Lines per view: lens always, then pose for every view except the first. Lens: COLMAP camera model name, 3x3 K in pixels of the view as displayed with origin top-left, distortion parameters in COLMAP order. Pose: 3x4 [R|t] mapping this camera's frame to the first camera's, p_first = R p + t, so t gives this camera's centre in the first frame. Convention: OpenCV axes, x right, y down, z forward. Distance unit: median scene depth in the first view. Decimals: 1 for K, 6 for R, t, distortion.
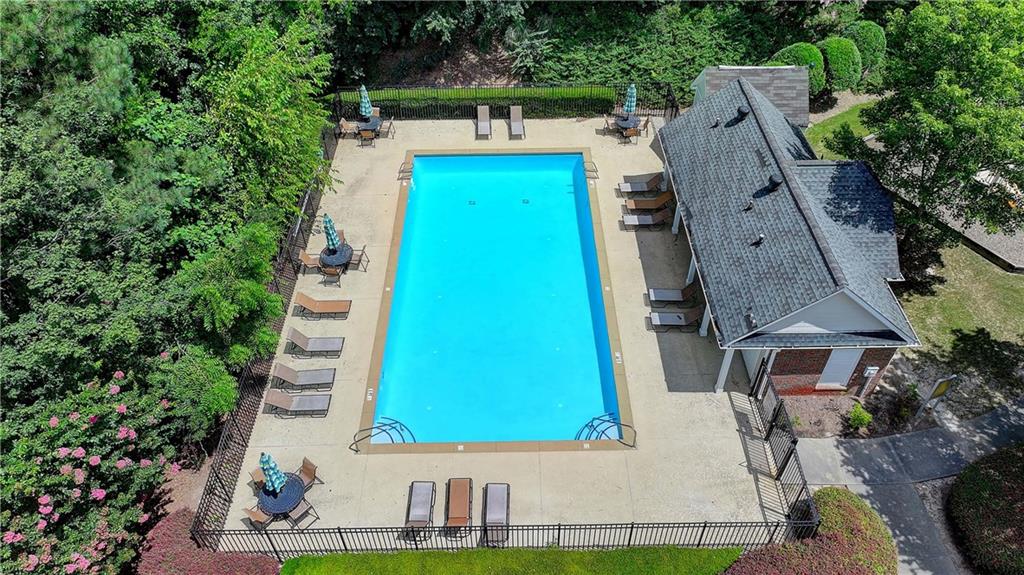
lens RADIAL K [[712.4, 0, 512.0], [0, 712.4, 287.5], [0, 0, 1]] dist [0.003553, 0.002871]
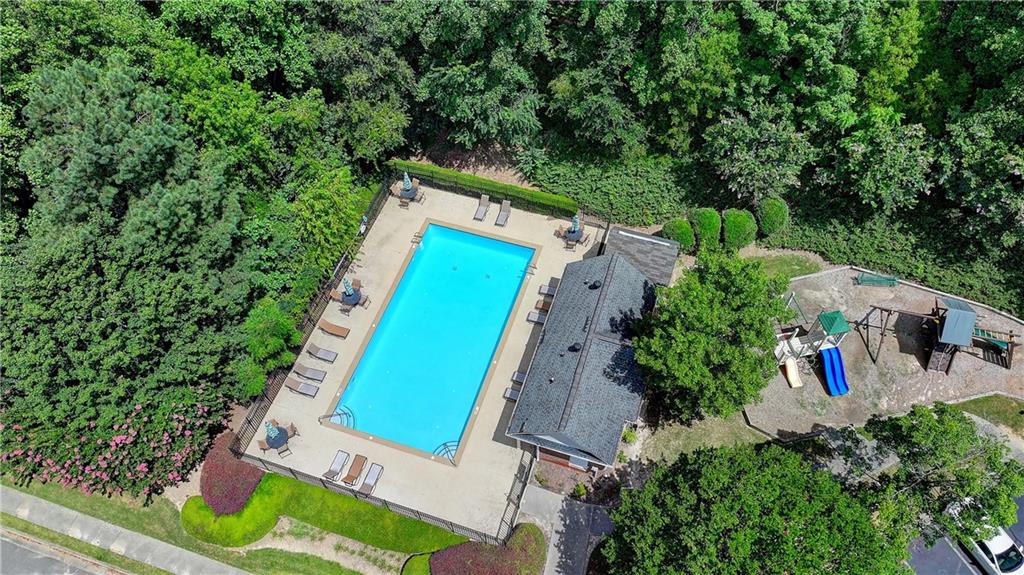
lens RADIAL K [[712.4, 0, 512.0], [0, 712.4, 287.5], [0, 0, 1]] dist [0.003553, 0.002871]
pose [[0.945474, 0.263498, -0.191435, 0.466328], [-0.218351, 0.948927, 0.227728, -0.577370], [0.241664, -0.173511, 0.954721, -0.558377]]
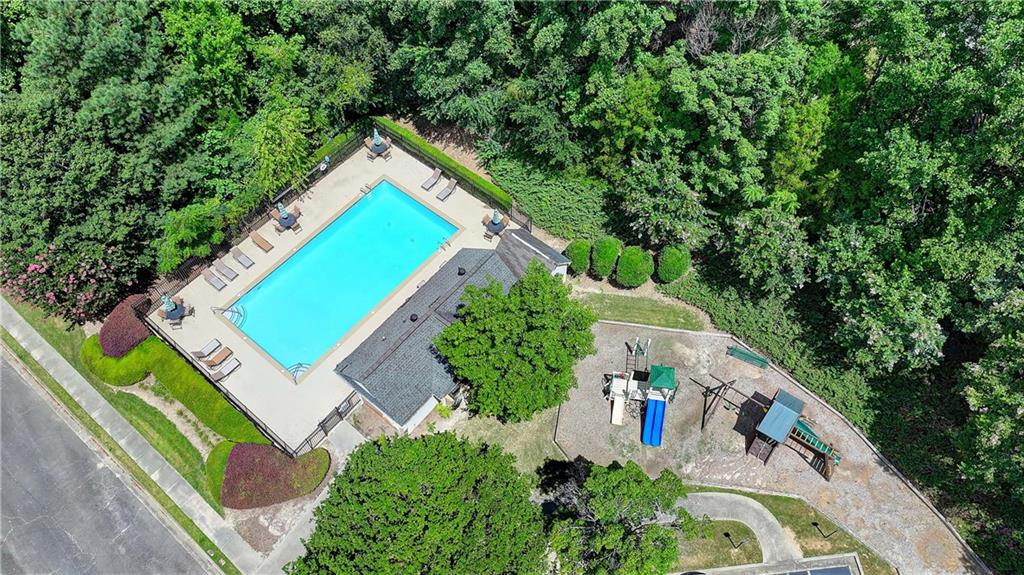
lens RADIAL K [[712.4, 0, 512.0], [0, 712.4, 287.5], [0, 0, 1]] dist [0.003553, 0.002871]
pose [[0.764967, 0.542485, -0.347182, 1.070531], [-0.447864, 0.835422, 0.318572, -0.845147], [0.462864, -0.088207, 0.882030, -0.472618]]
